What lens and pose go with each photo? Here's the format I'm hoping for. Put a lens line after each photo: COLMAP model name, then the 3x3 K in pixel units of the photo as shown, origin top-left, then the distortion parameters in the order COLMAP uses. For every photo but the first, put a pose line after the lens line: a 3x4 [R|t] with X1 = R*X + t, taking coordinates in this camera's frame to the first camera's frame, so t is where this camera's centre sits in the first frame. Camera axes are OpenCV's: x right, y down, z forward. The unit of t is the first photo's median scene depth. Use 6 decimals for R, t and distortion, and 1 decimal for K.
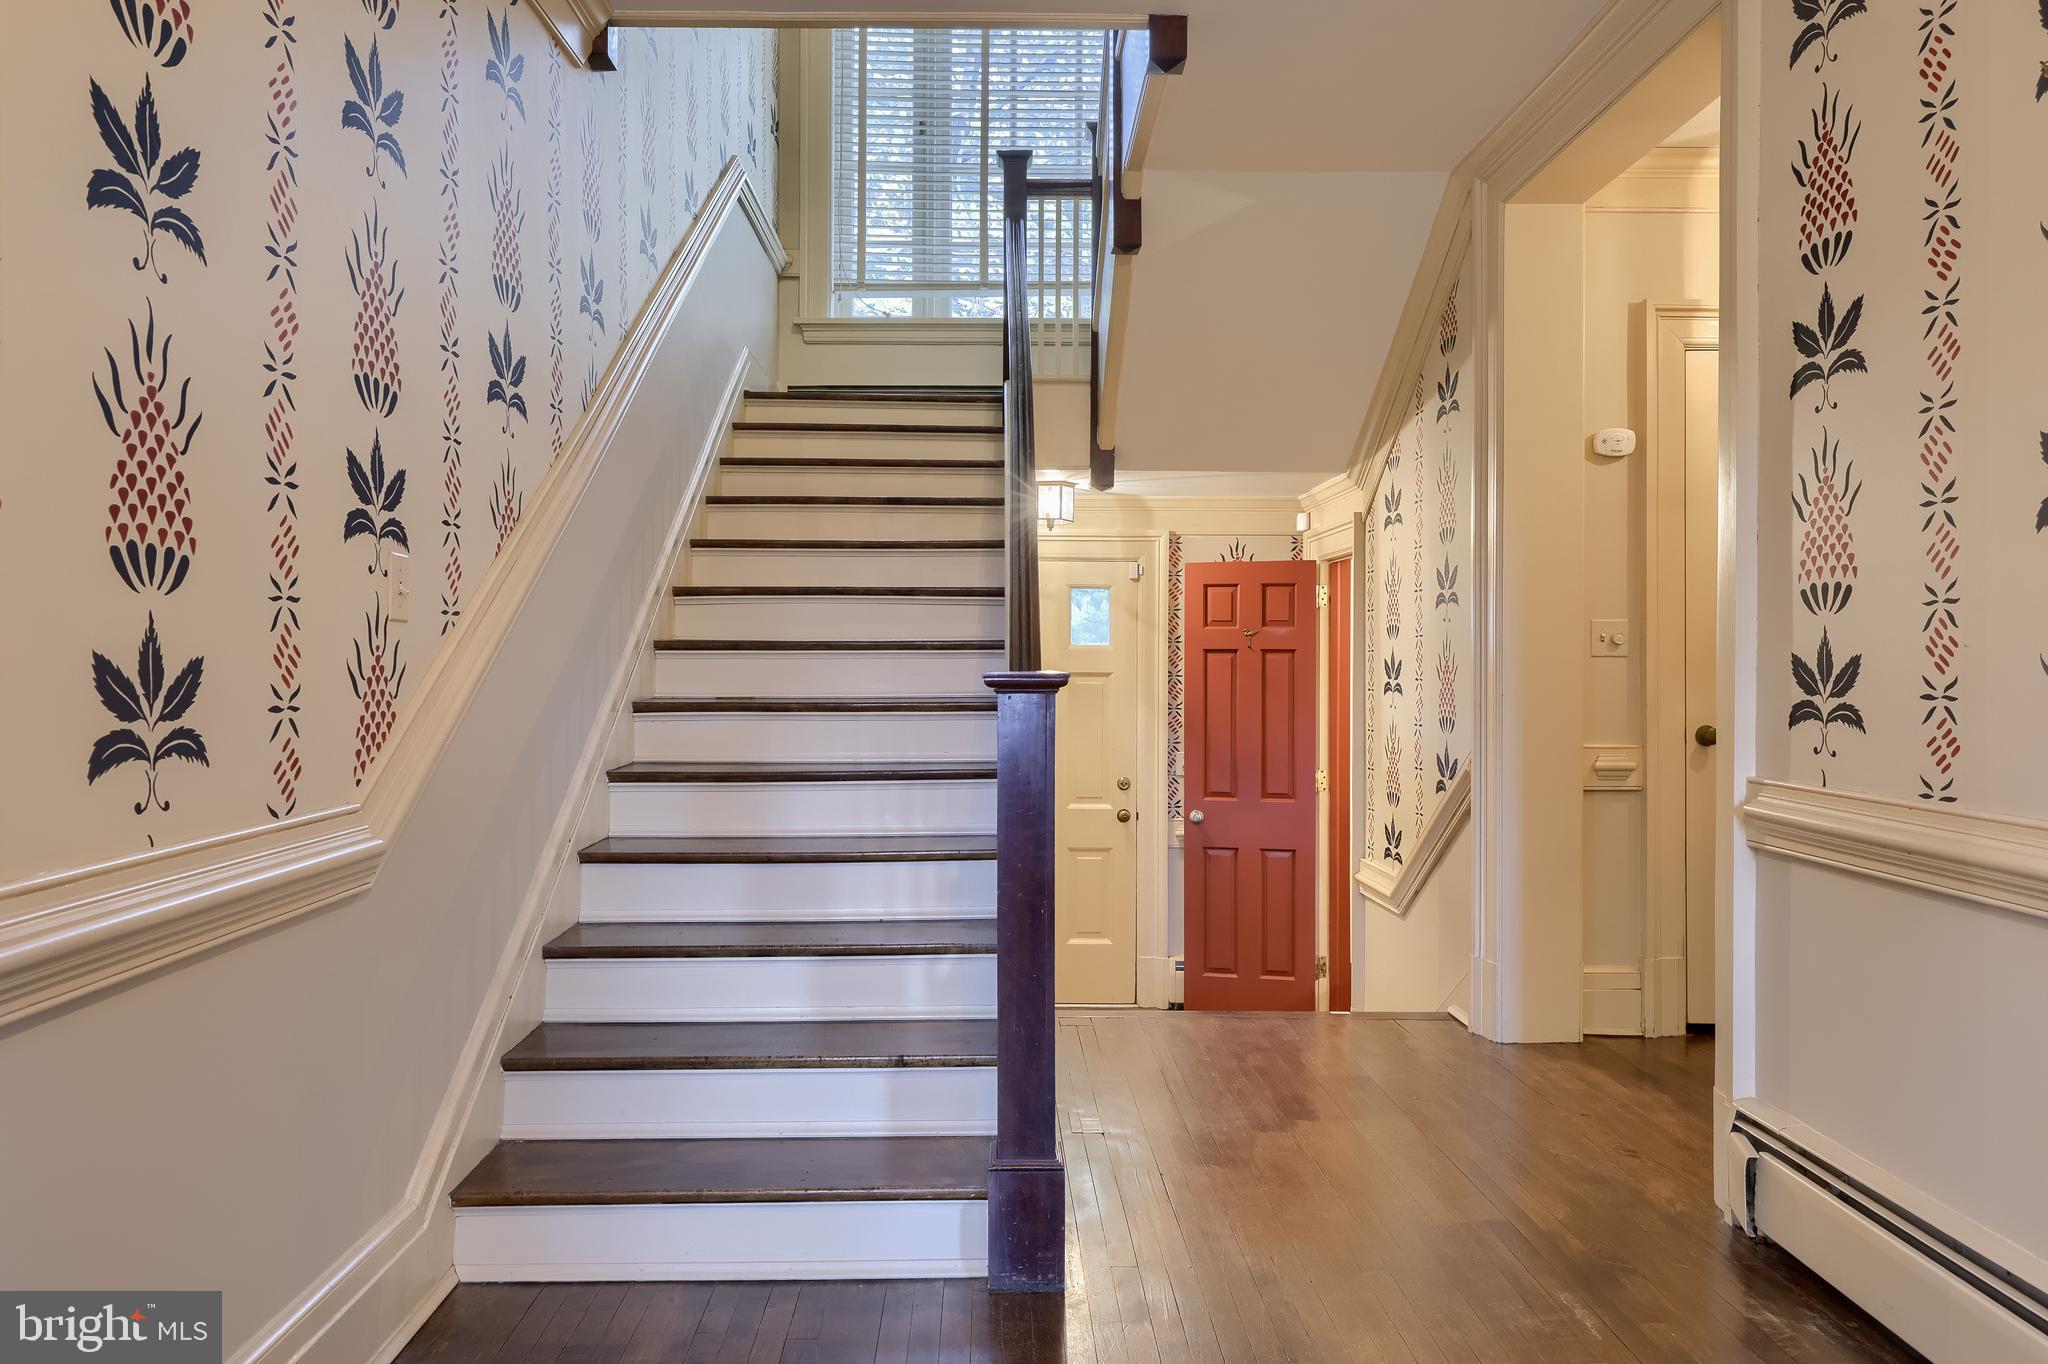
lens RADIAL K [[1879.4, 0, 1024.0], [0, 1879.4, 682.0], [0, 0, 1]] dist [0.005193, 0.006864]
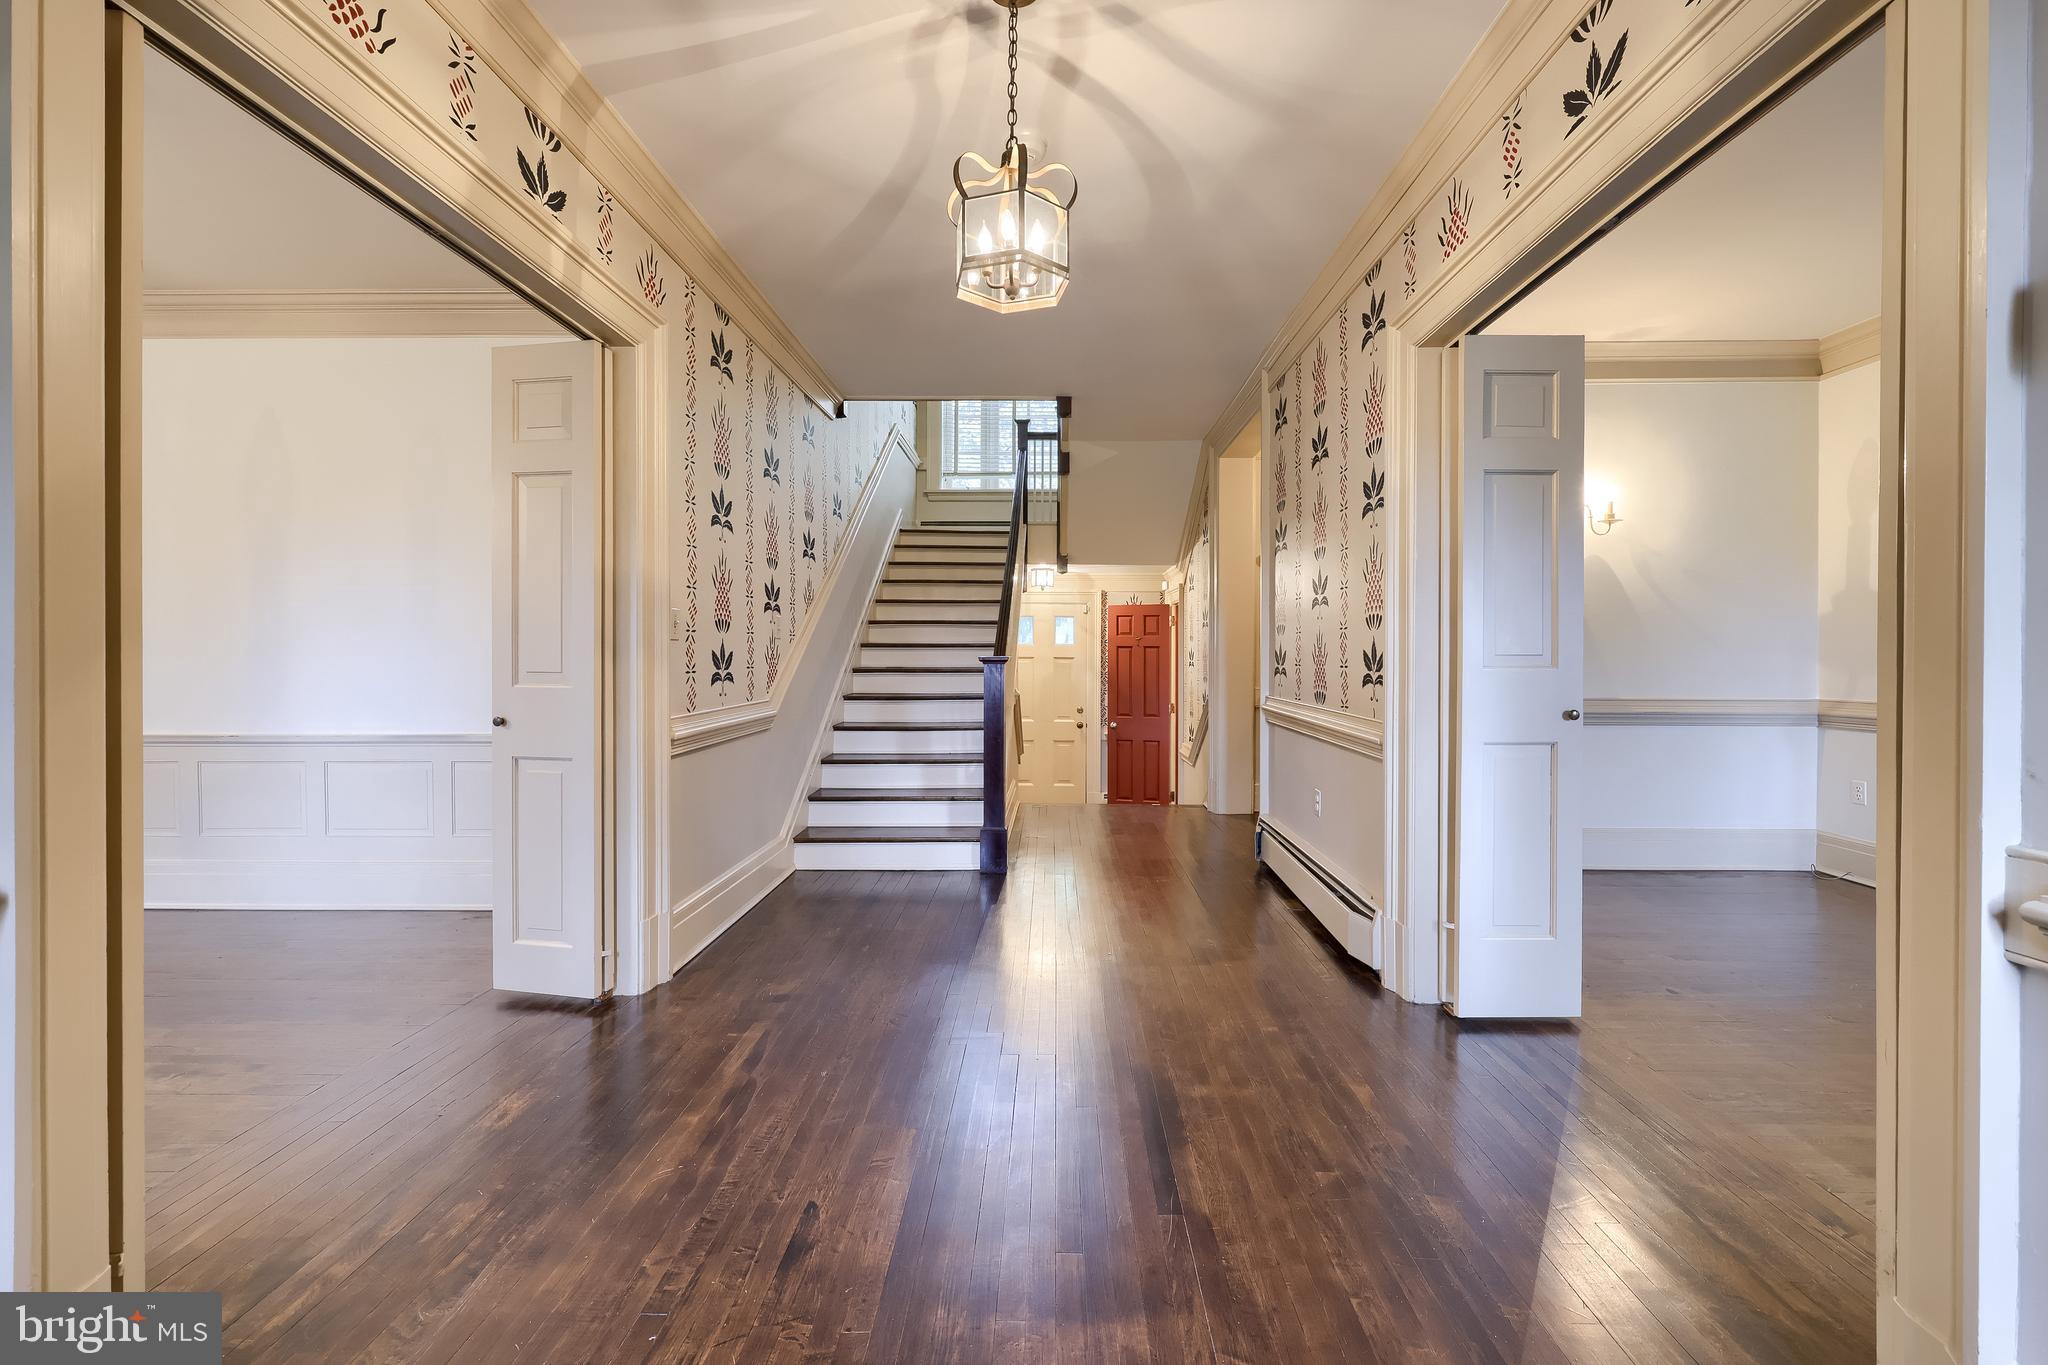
lens RADIAL K [[977.8, 0, 1005.1], [0, 977.8, 668.1], [0, 0, 1]] dist [0.002041, 0.000235]
pose [[0.999058, 0.000913, -0.043394, 0.039705], [-0.000668, 0.999984, 0.005675, 0.002091], [0.043399, -0.005640, 0.999042, -0.229169]]
